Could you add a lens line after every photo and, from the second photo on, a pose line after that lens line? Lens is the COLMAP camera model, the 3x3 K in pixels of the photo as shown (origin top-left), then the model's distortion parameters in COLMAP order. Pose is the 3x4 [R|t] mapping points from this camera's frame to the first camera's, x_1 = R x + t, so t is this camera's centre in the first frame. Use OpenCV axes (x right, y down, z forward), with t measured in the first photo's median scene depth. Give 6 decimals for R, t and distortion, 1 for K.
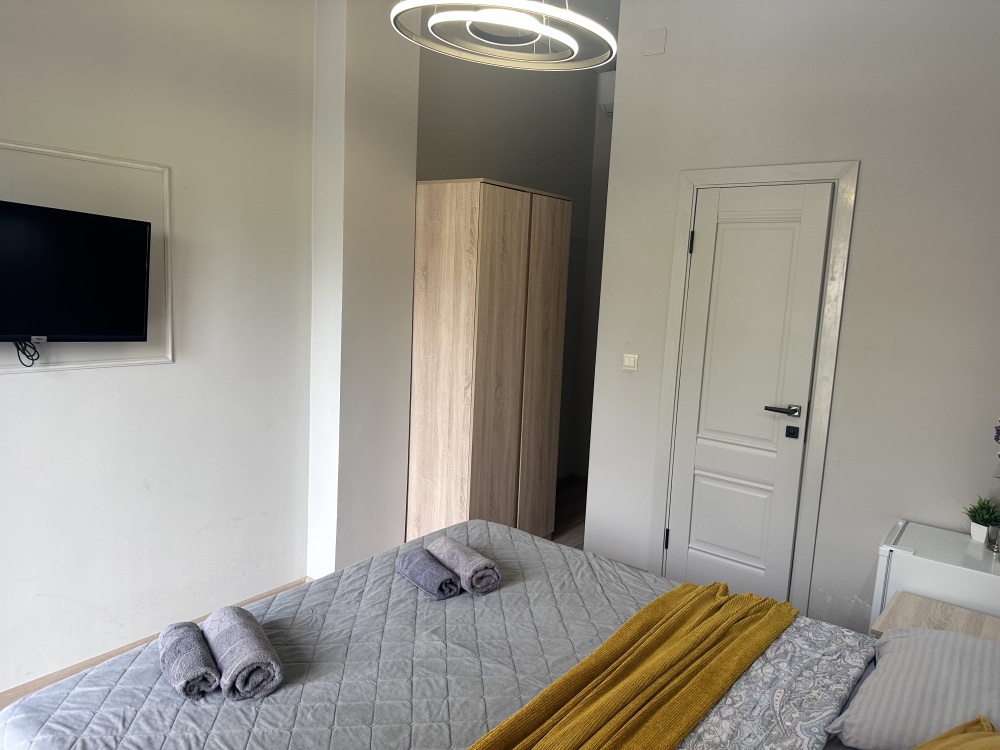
lens RADIAL K [[723.0, 0, 500.0], [0, 723.0, 375.0], [0, 0, 1]] dist [0.093212, 0.001566]
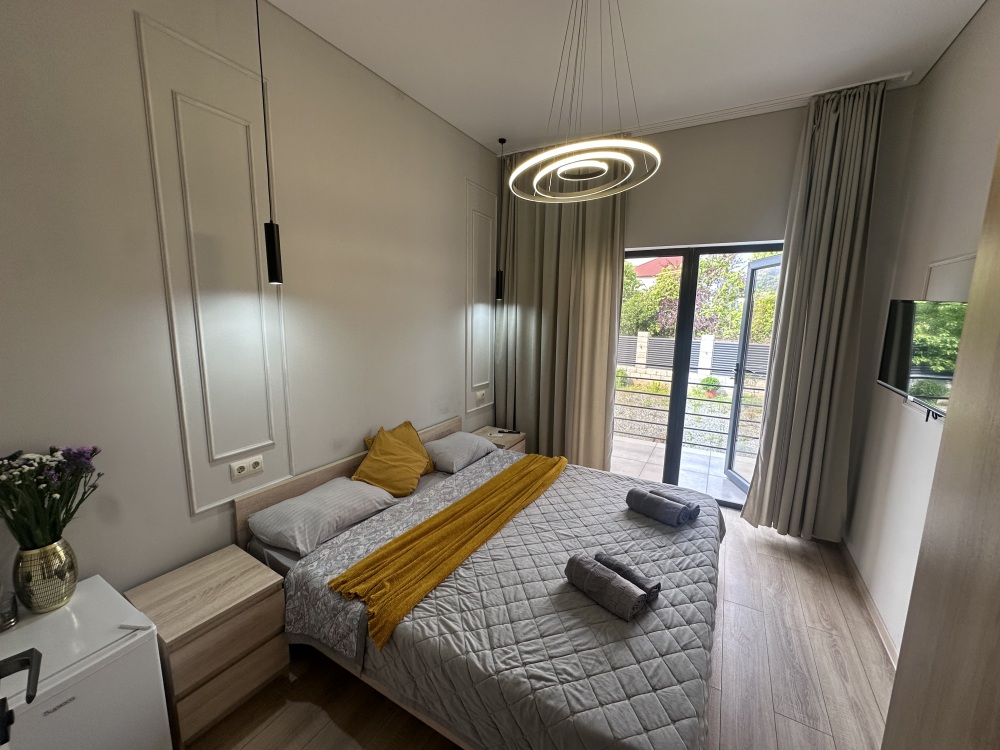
lens RADIAL K [[401.4, 0, 500.0], [0, 401.4, 375.0], [0, 0, 1]] dist [0.001033, -0.000047]
pose [[-0.991266, -0.039815, -0.125727, 0.153532], [-0.075508, 0.952958, 0.293546, -0.162617], [0.108125, 0.300476, -0.947641, 1.095081]]
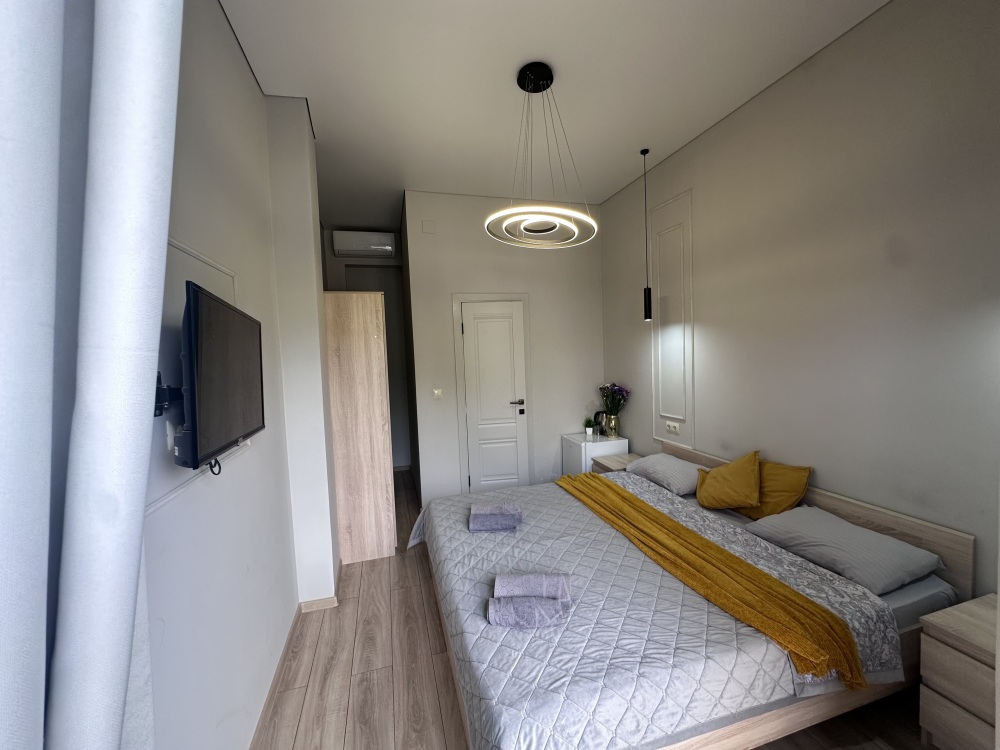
lens RADIAL K [[401.4, 0, 500.0], [0, 401.4, 375.0], [0, 0, 1]] dist [0.001033, -0.000047]
pose [[0.599760, -0.111731, 0.792341, -0.559082], [0.181987, 0.983301, 0.000905, -0.041557], [-0.779211, 0.143653, 0.610078, 0.272947]]
